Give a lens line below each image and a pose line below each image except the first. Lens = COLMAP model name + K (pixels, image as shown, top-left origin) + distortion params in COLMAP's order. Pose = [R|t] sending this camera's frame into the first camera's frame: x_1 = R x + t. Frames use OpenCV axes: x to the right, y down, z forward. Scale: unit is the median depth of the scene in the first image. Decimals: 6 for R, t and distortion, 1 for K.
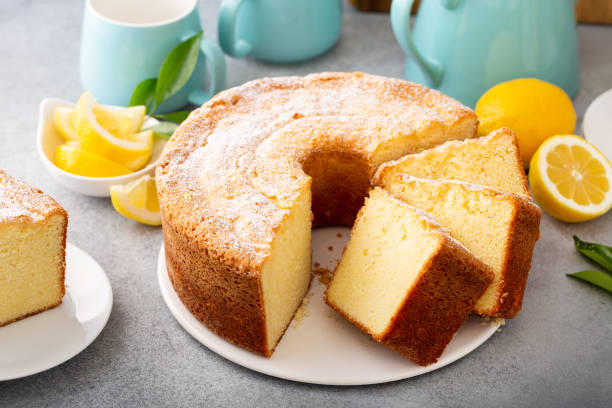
lens RADIAL K [[2061.5, 0, 306.0], [0, 2061.5, 204.0], [0, 0, 1]] dist [-0.121534, 3.990268]
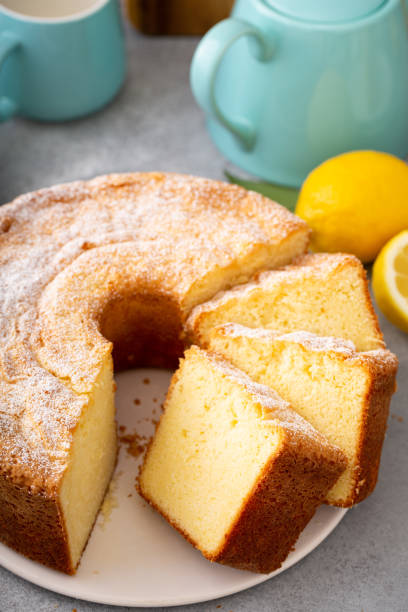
lens RADIAL K [[2061.5, 0, 204.0], [0, 2061.5, 306.0], [0, 0, 1]] dist [-0.121534, 3.990268]
pose [[0.996035, -0.063864, 0.061941, -0.010247], [0.051462, 0.981496, 0.184437, -0.171122], [-0.072574, -0.180518, 0.980891, 0.217381]]
